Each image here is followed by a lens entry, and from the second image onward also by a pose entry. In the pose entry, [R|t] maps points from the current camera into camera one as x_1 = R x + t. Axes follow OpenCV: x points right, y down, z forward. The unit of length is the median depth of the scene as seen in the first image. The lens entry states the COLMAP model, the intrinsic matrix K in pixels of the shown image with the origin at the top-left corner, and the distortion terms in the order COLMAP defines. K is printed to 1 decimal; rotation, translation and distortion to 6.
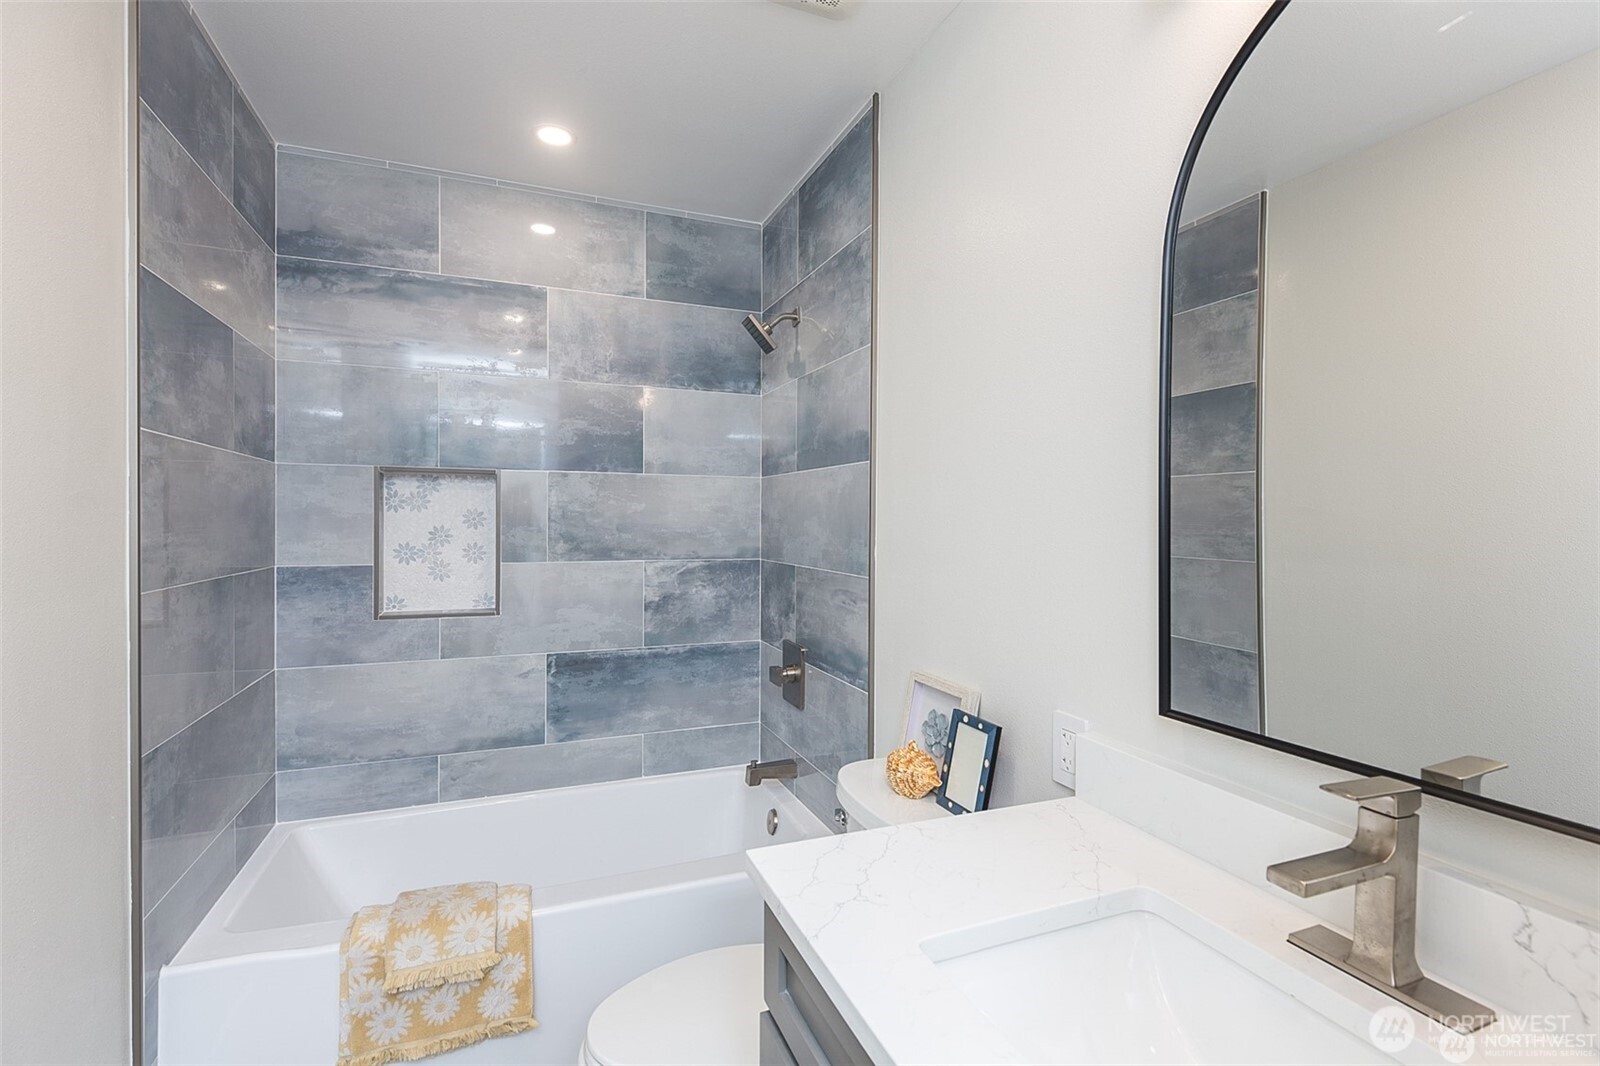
lens RADIAL K [[741.0, 0, 878.2], [0, 741.0, 530.7], [0, 0, 1]] dist [0.000305, -0.000145]
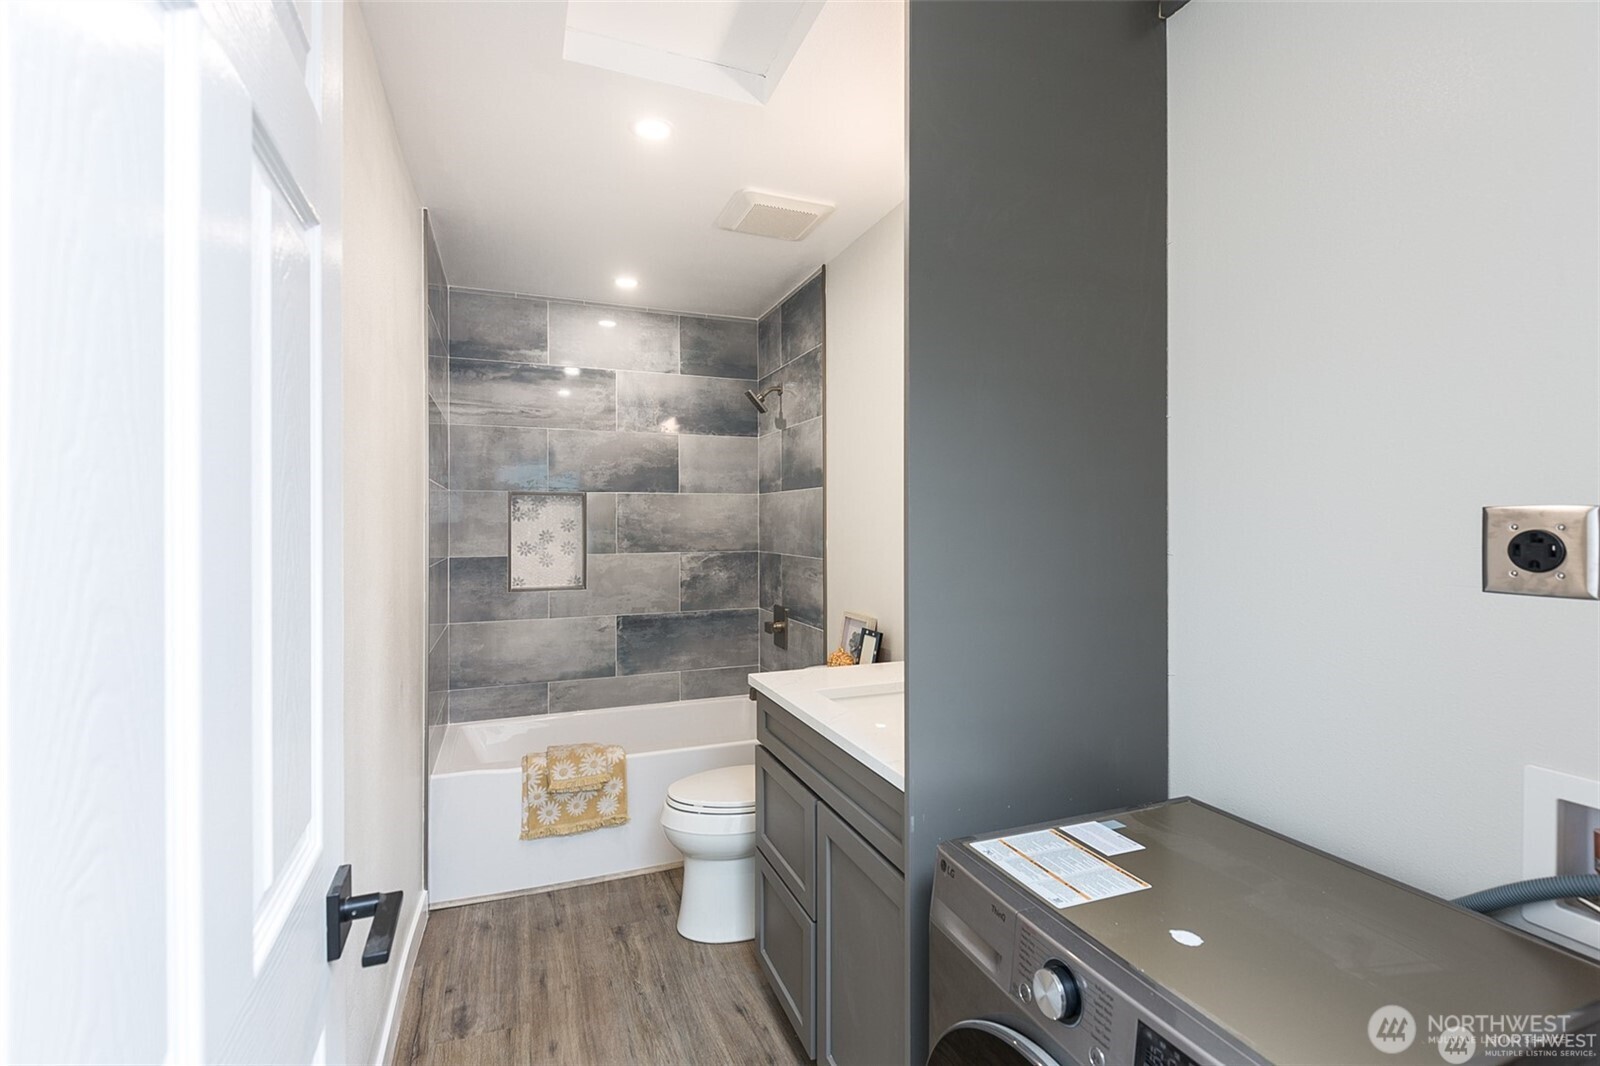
lens RADIAL K [[730.1, 0, 810.2], [0, 730.1, 524.9], [0, 0, 1]] dist [0.028576, -0.023507]
pose [[0.995559, -0.010155, -0.093589, 0.082895], [0.009100, 0.999890, -0.011695, 0.005464], [0.093698, 0.010791, 0.995542, -0.451370]]
